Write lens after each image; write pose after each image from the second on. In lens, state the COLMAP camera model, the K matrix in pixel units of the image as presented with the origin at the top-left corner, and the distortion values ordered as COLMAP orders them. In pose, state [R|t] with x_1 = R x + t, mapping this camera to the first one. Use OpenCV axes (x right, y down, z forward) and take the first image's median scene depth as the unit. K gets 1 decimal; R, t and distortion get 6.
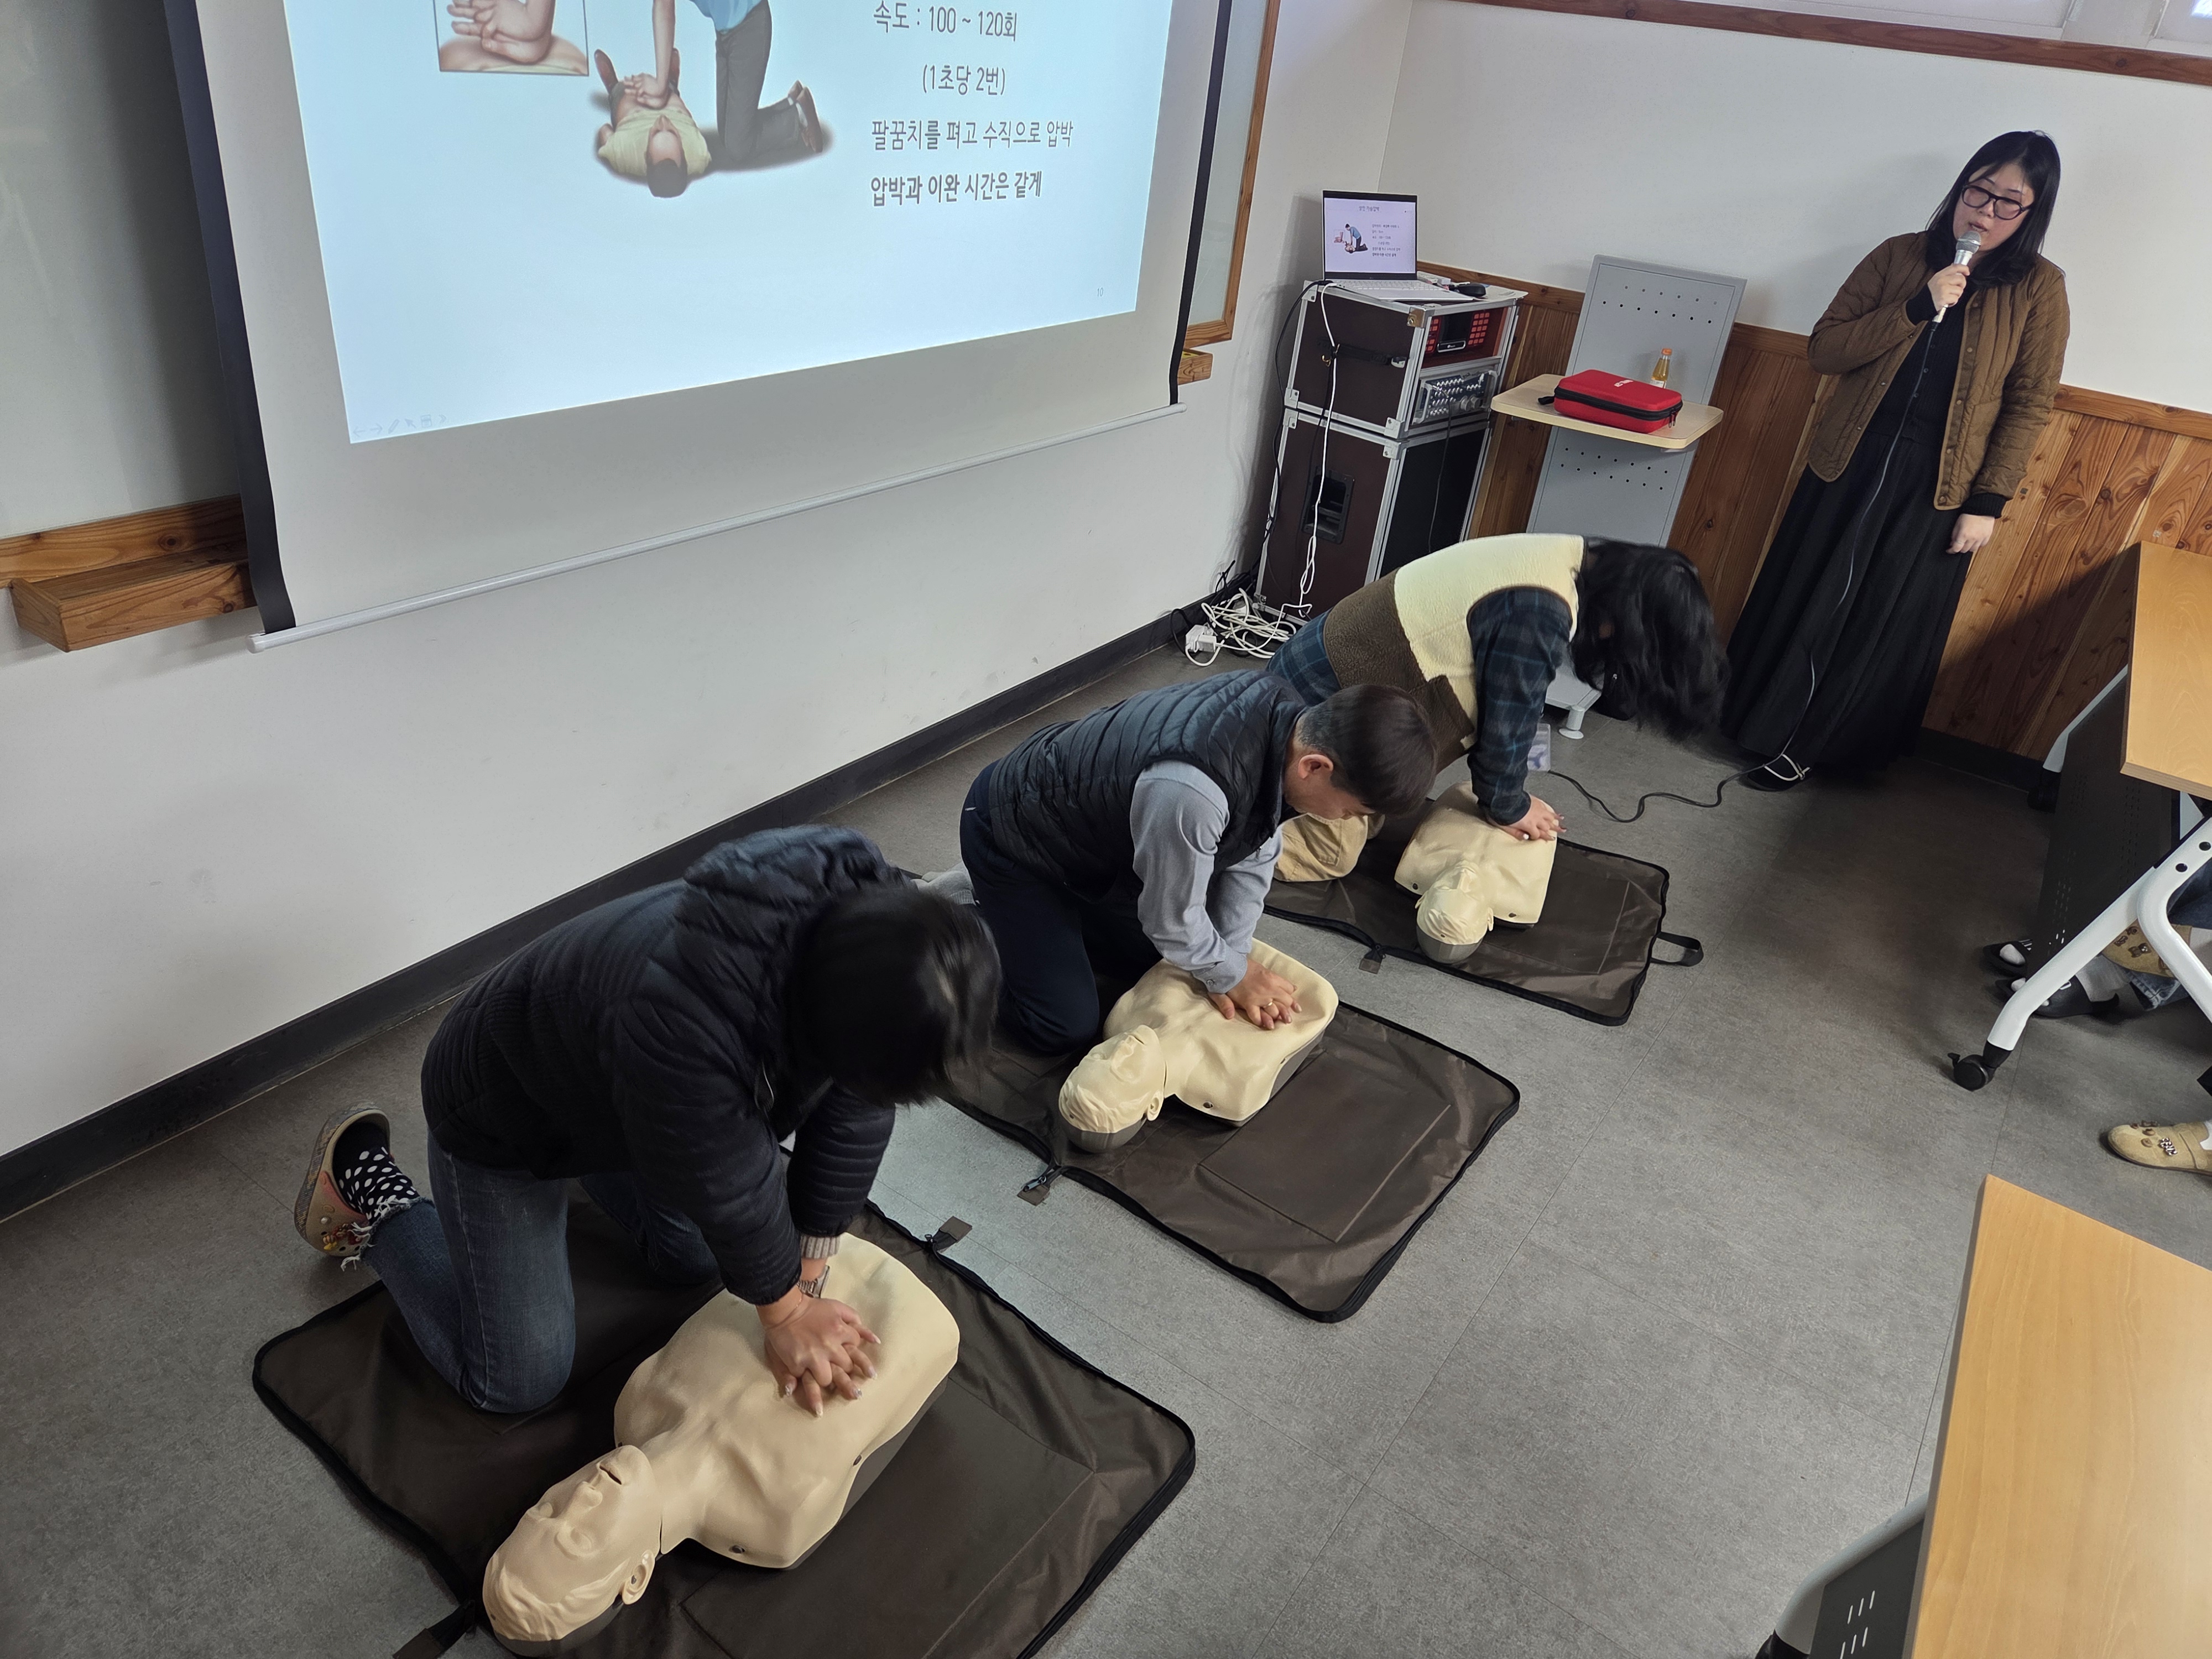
lens RADIAL K [[1480.5, 0, 1123.5], [0, 1480.5, 835.7], [0, 0, 1]] dist [0.065792, -0.016376]
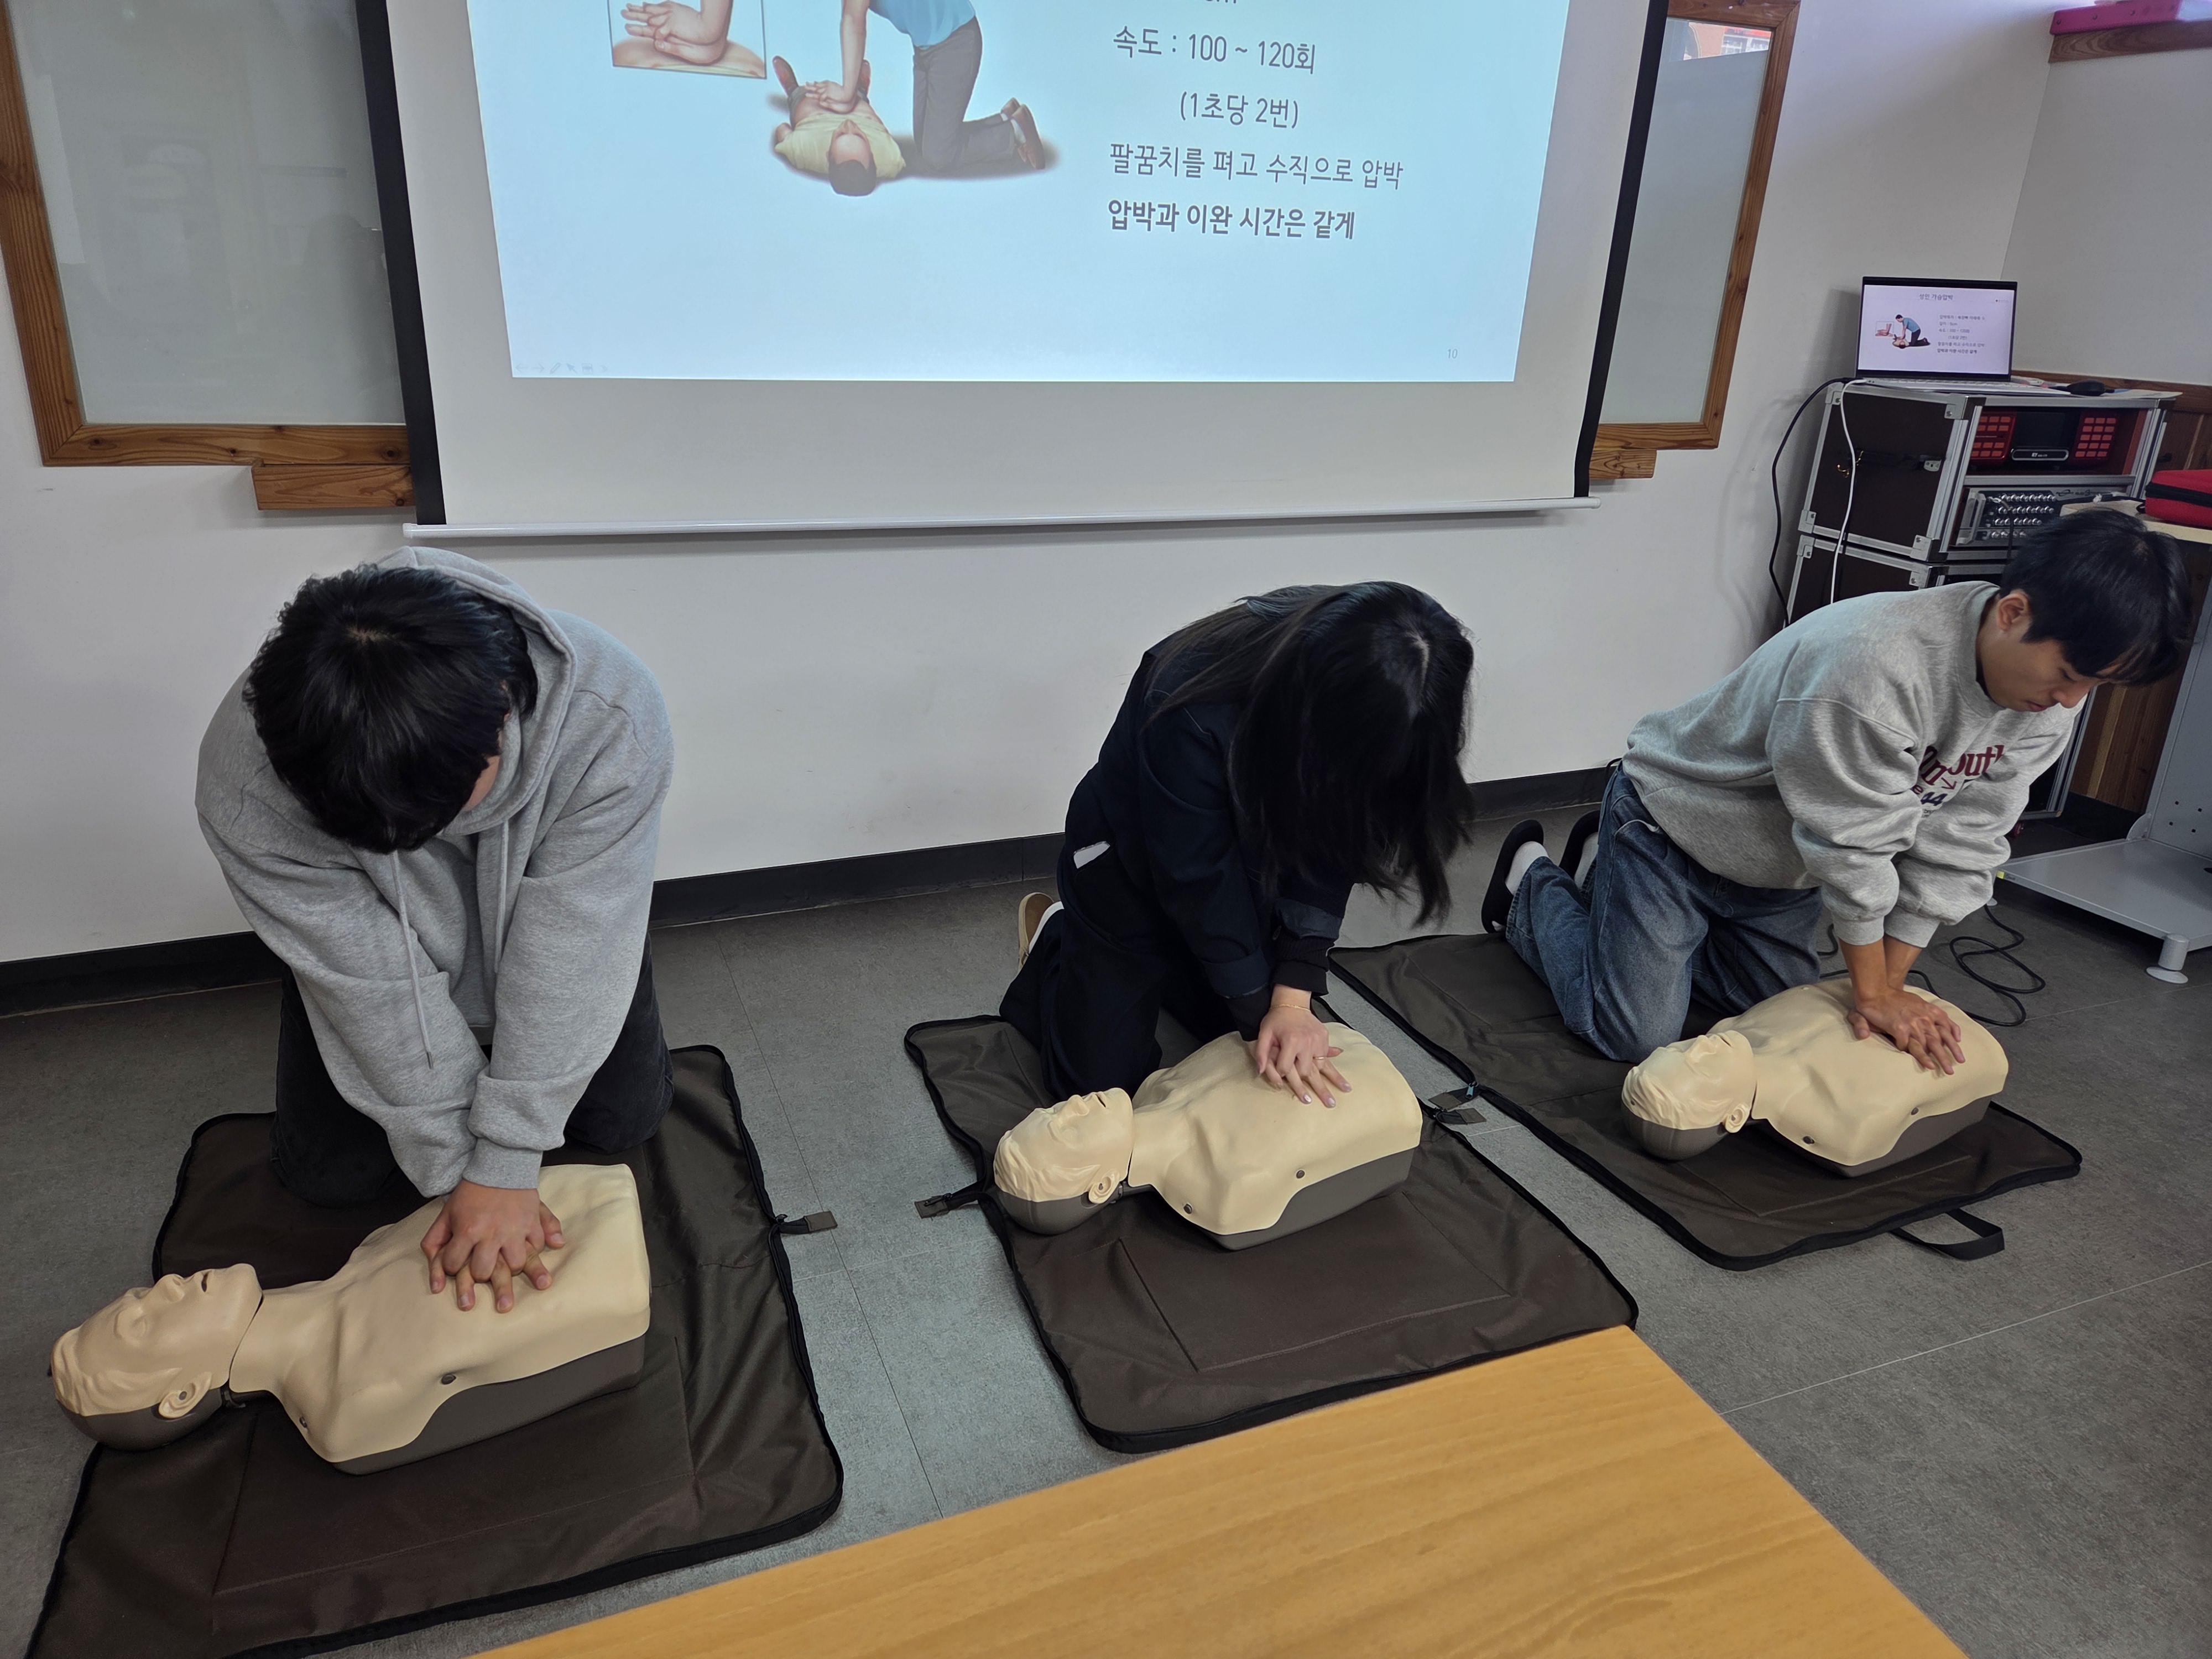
lens RADIAL K [[1480.5, 0, 1104.3], [0, 1480.5, 831.3], [0, 0, 1]] dist [0.065792, -0.016376]
pose [[0.837893, 0.116229, -0.533316, 0.418098], [-0.216861, 0.967528, -0.129850, 0.104752], [0.500906, 0.224456, 0.835890, 0.253358]]
